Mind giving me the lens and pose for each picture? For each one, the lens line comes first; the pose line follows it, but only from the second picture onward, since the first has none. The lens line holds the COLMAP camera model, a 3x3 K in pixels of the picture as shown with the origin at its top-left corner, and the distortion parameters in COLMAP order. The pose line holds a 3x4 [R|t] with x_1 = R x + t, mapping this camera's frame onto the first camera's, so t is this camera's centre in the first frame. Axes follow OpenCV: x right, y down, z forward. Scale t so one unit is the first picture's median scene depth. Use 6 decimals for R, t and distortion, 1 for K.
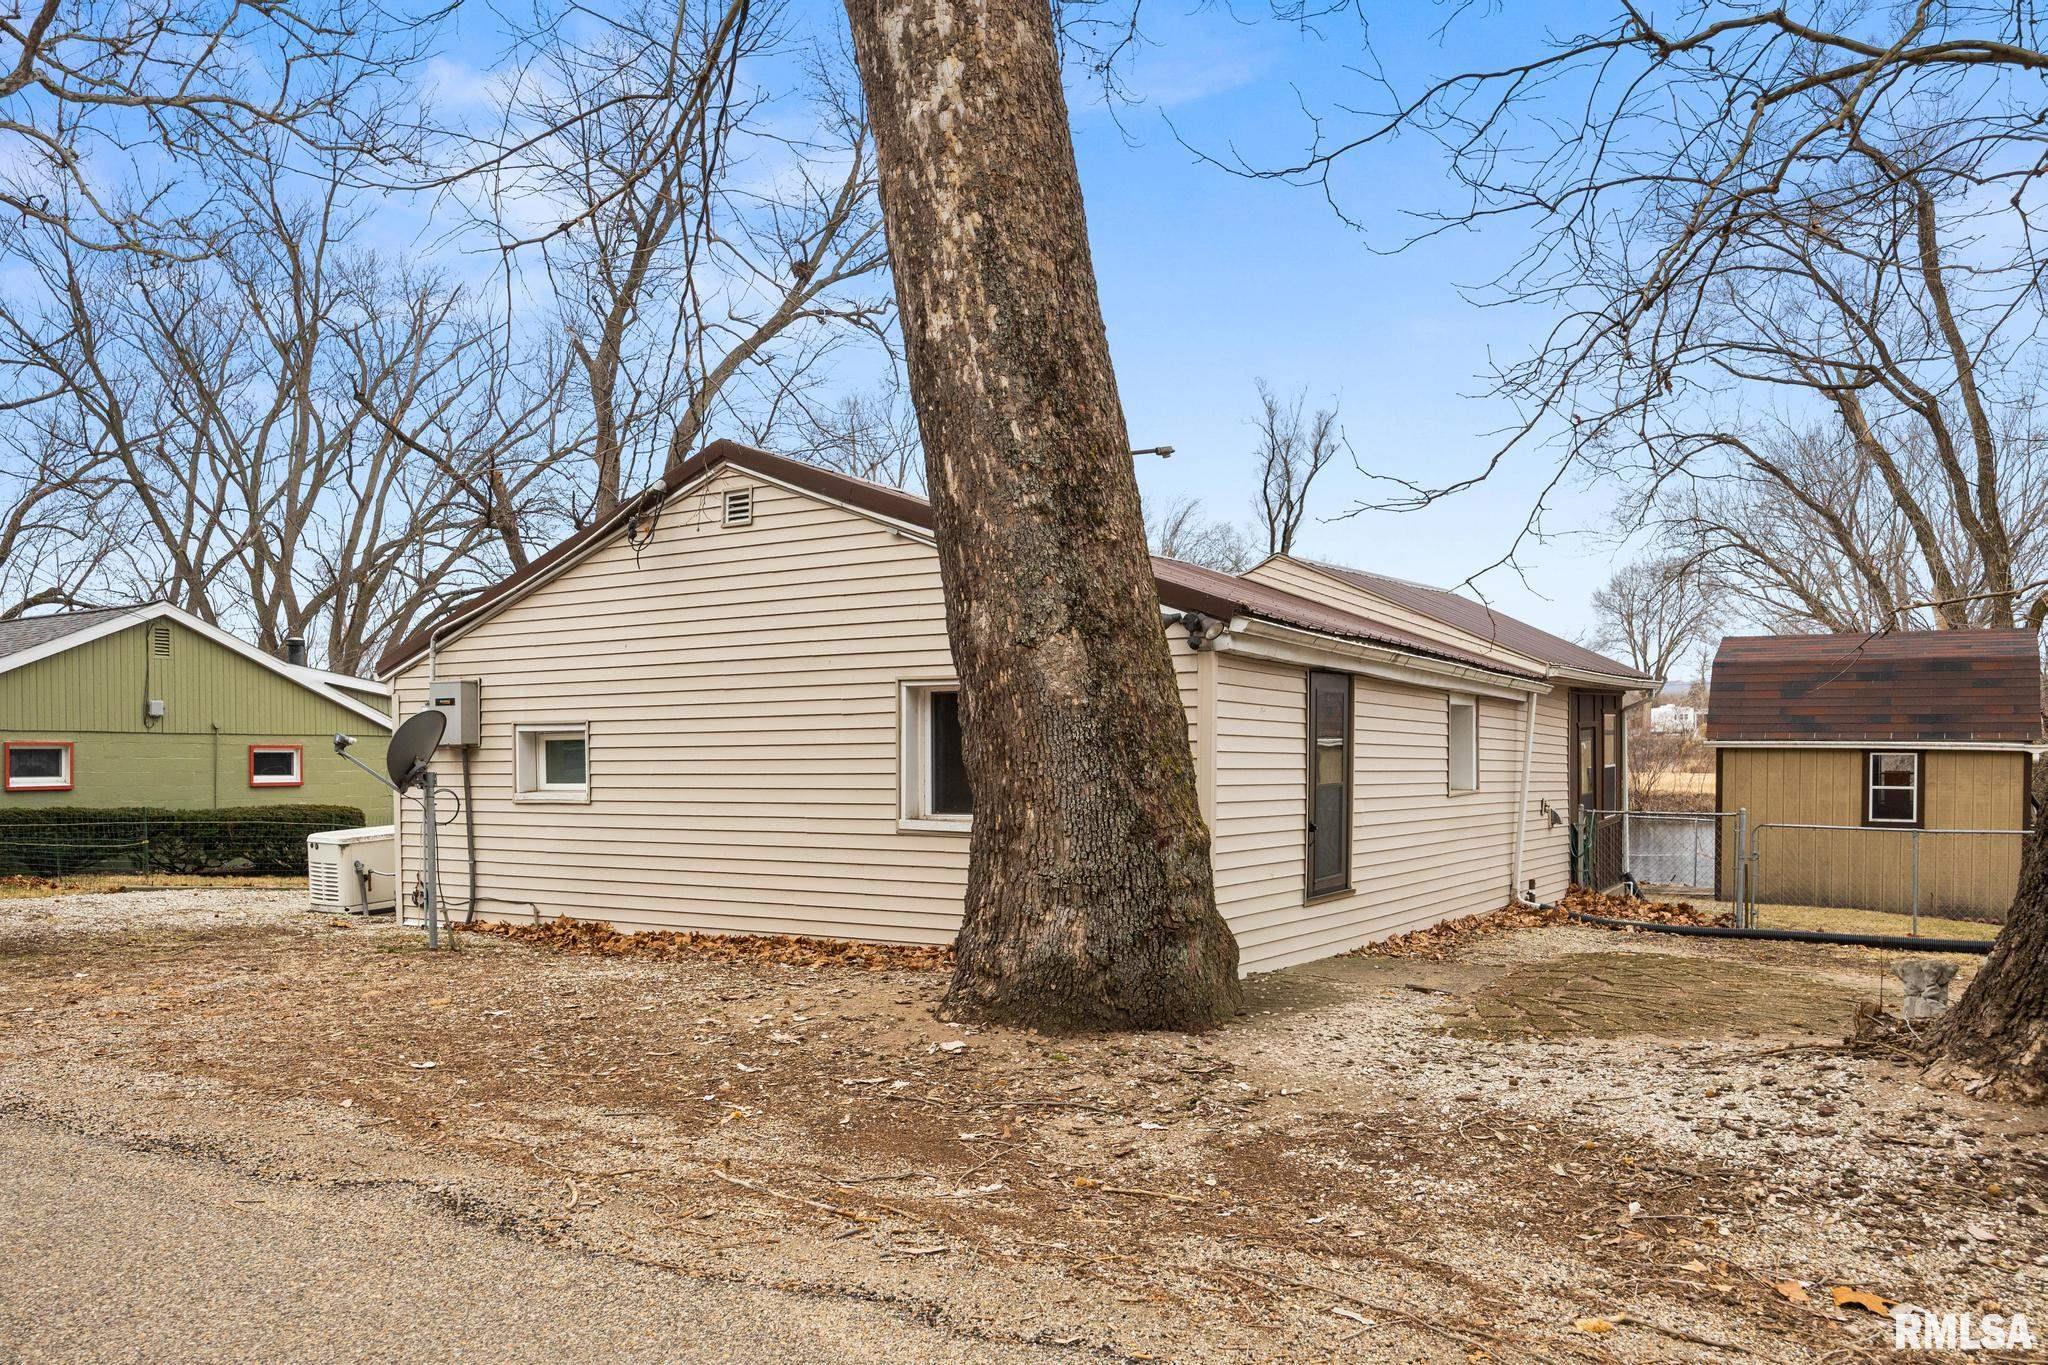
lens RADIAL K [[1485.1, 0, 985.4], [0, 1485.1, 804.3], [0, 0, 1]] dist [-0.008370, -0.001806]
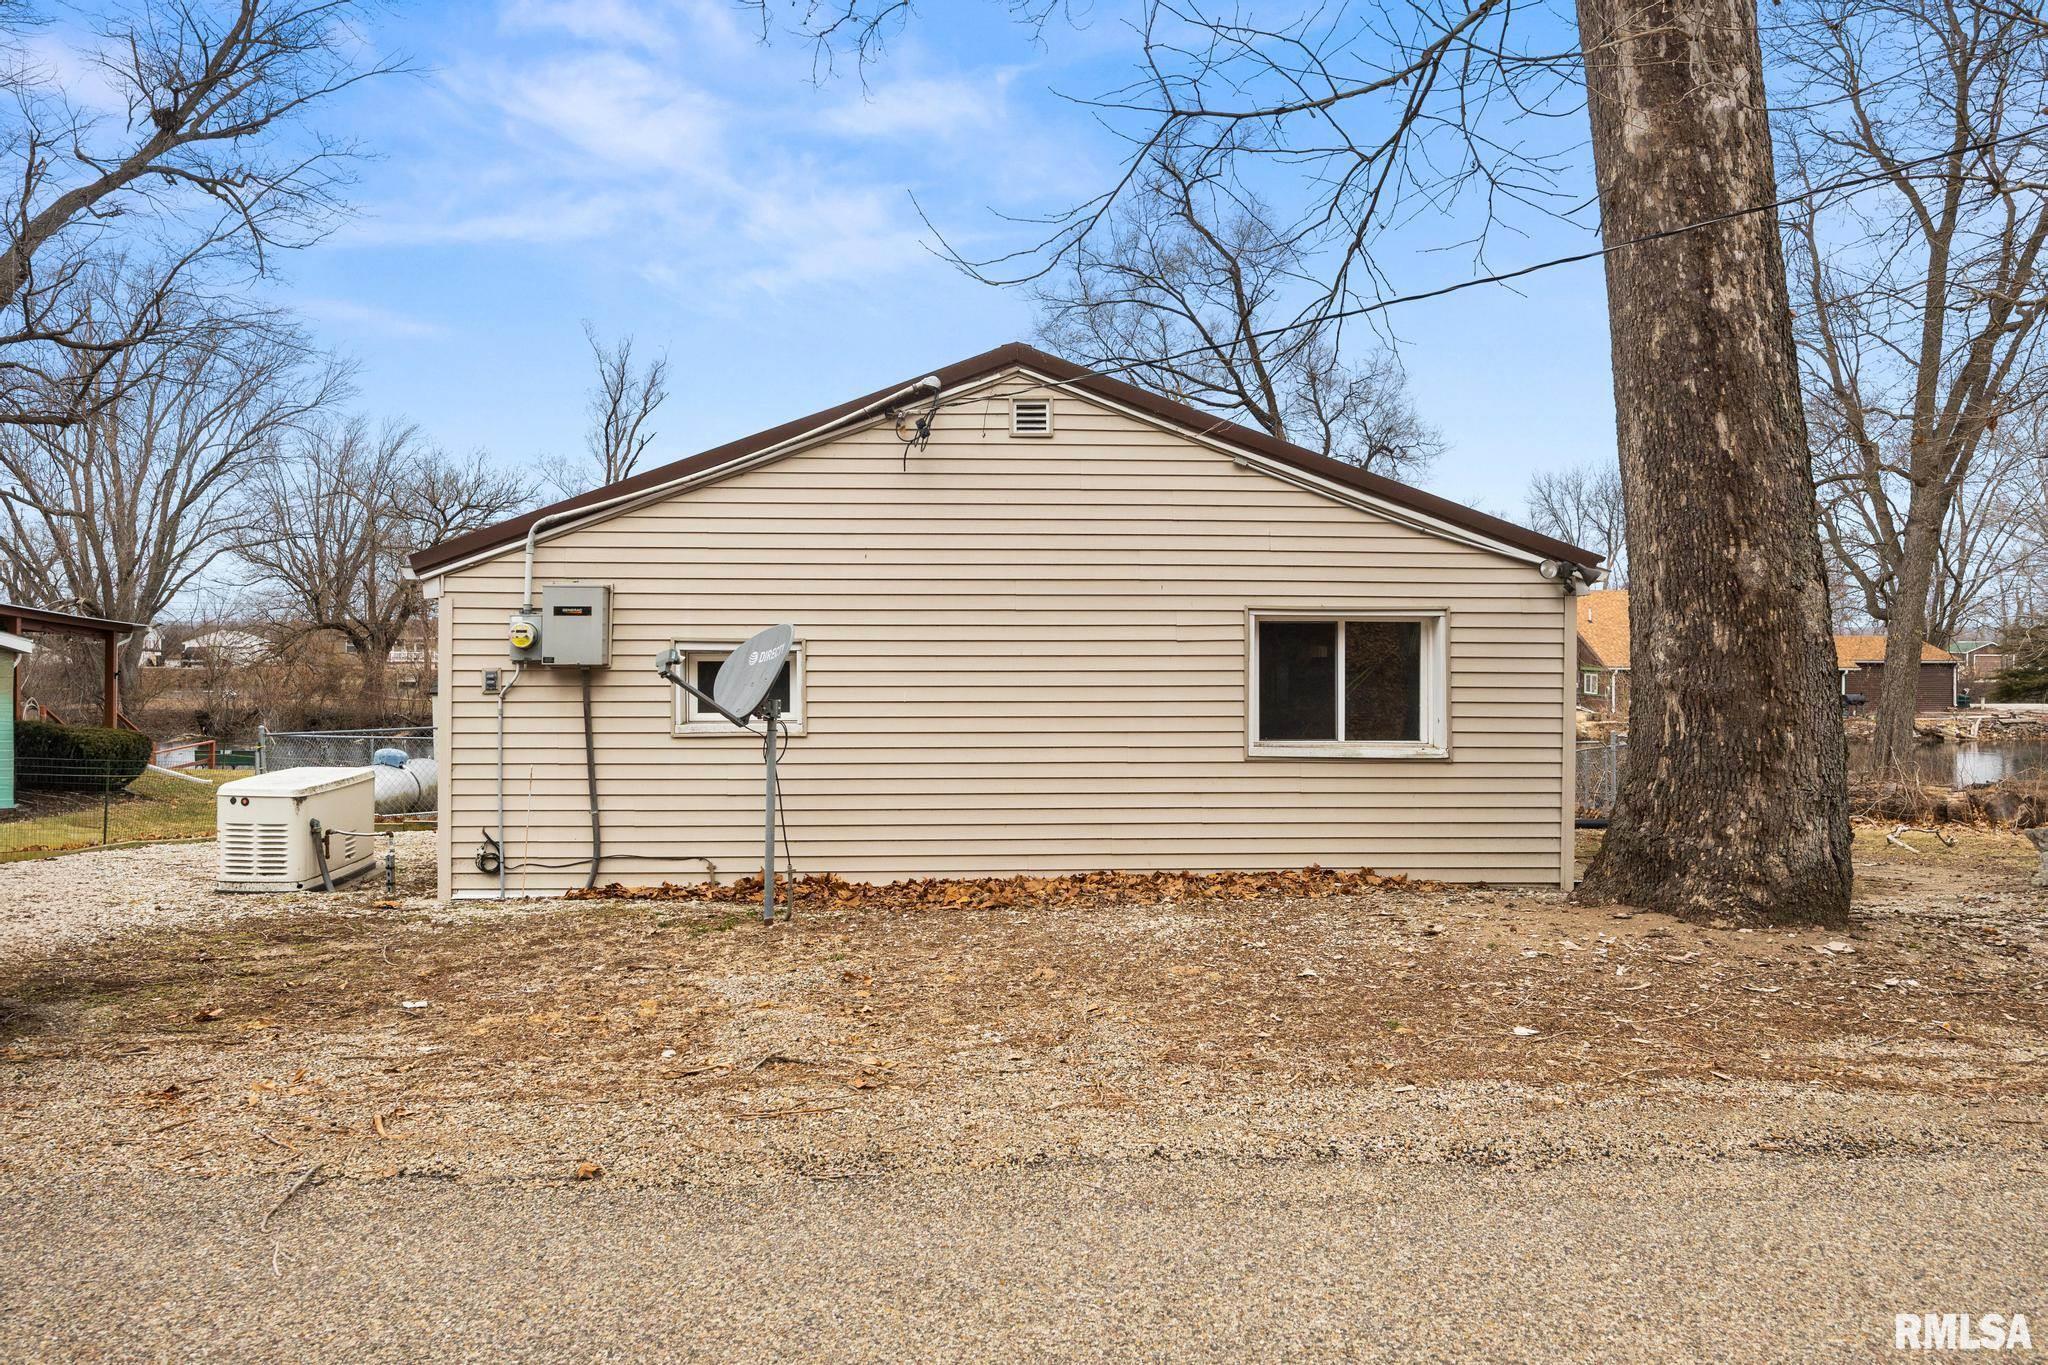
lens RADIAL K [[1374.4, 0, 1024.0], [0, 1374.4, 667.4], [0, 0, 1]] dist [-0.010637, 0.000921]
pose [[0.823034, 0.013144, 0.567840, -0.668123], [0.011983, 0.999108, -0.040495, -0.007018], [-0.567865, 0.040133, 0.822142, 0.298813]]
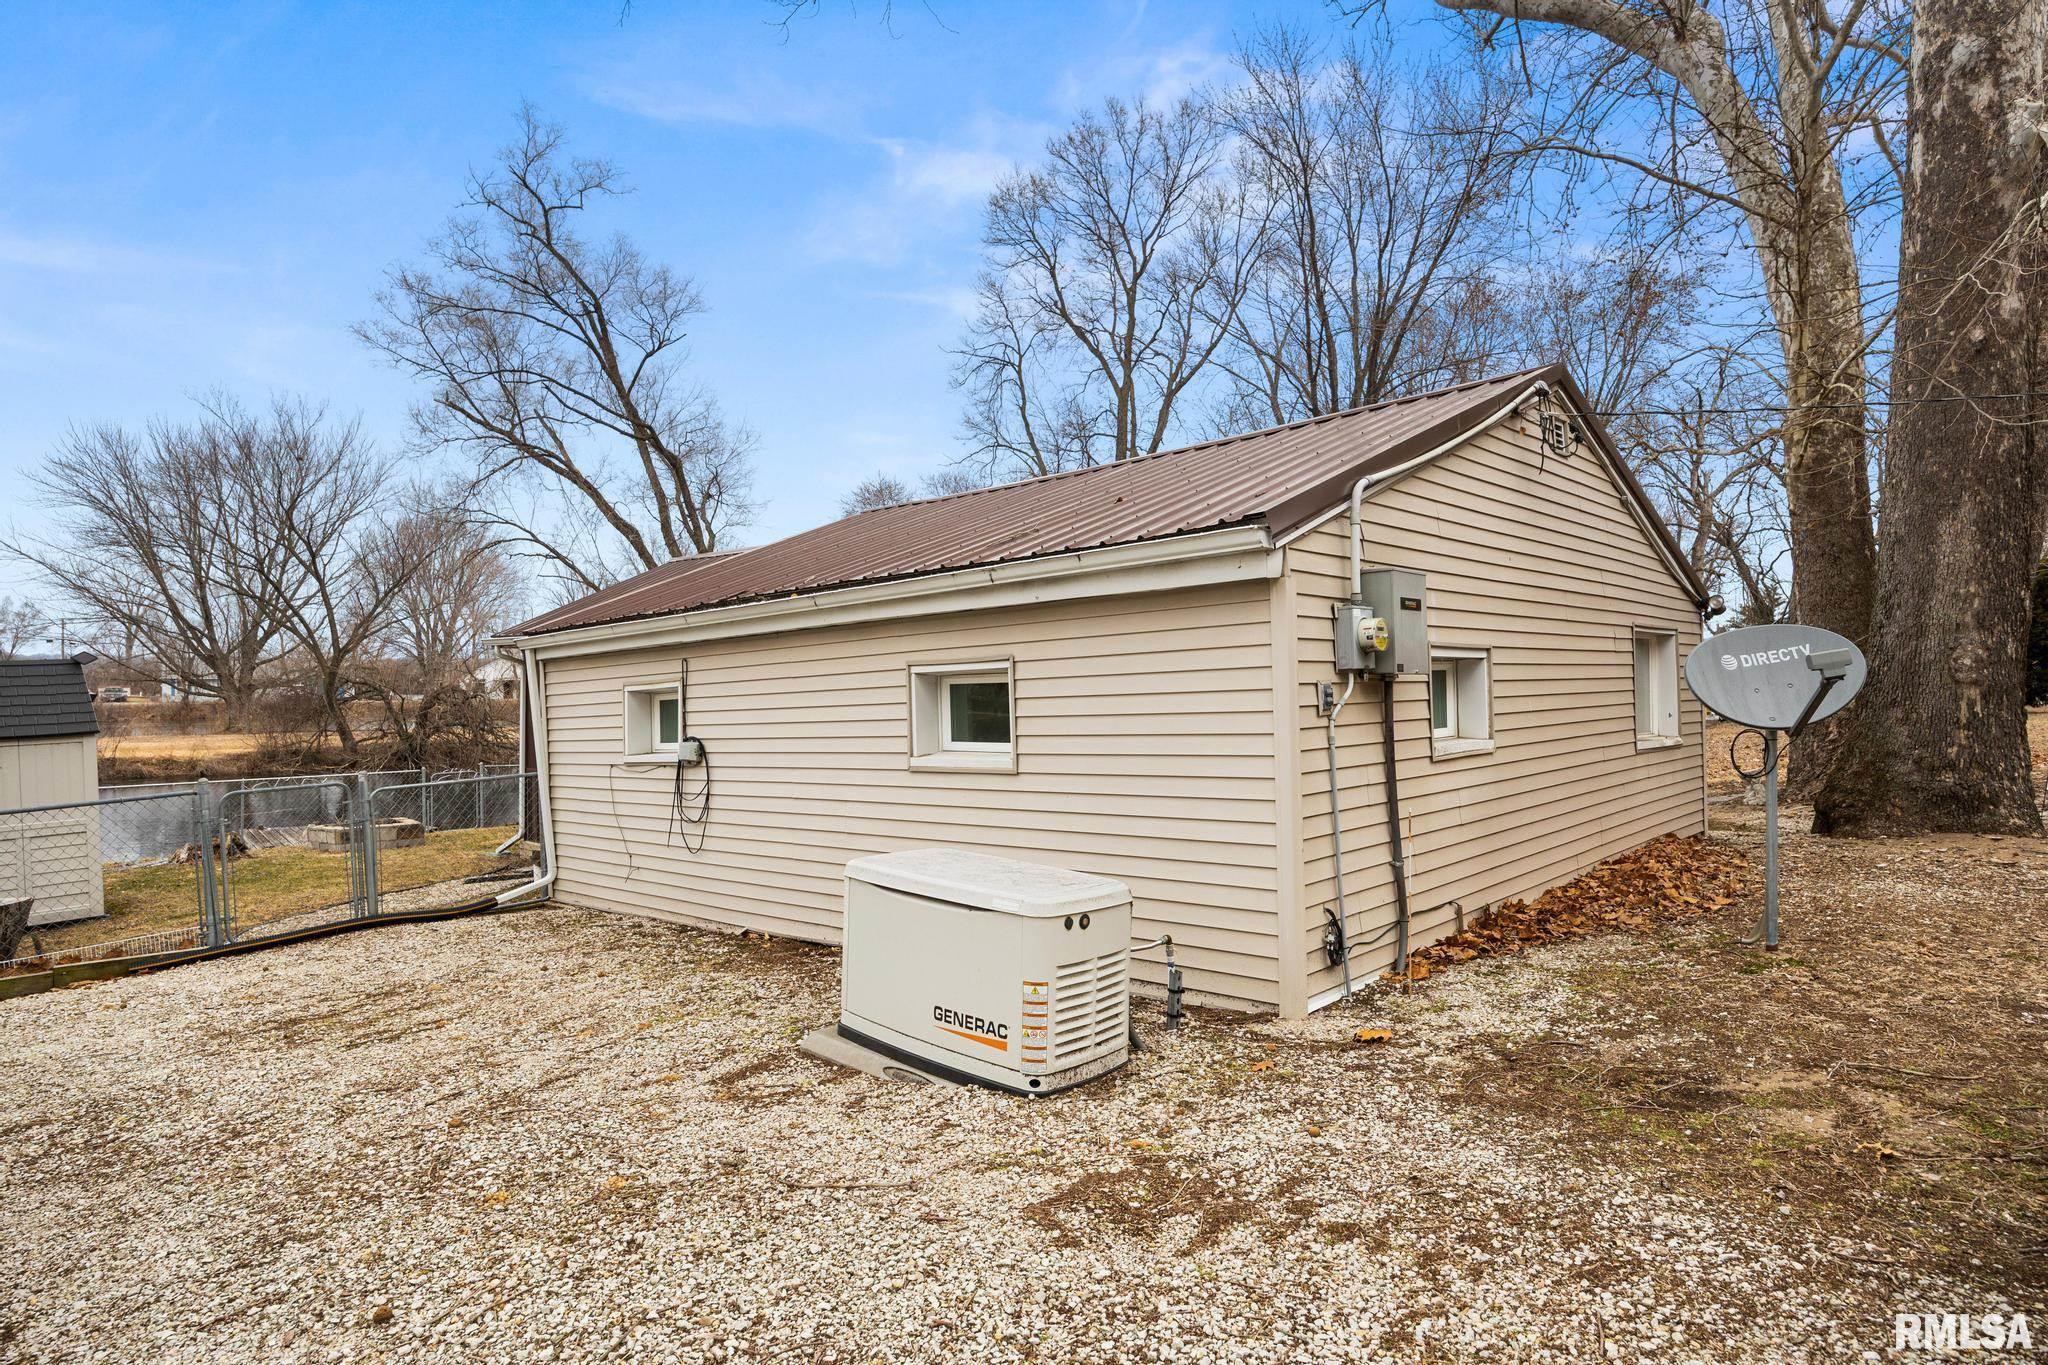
lens RADIAL K [[1121.5, 0, 1026.5], [0, 1121.5, 696.4], [0, 0, 1]] dist [0.004778, 0.000650]
pose [[0.183707, -0.000789, 0.982981, -0.973989], [0.052176, 0.998598, -0.008949, -0.040366], [-0.981595, 0.052932, 0.183490, 1.231850]]
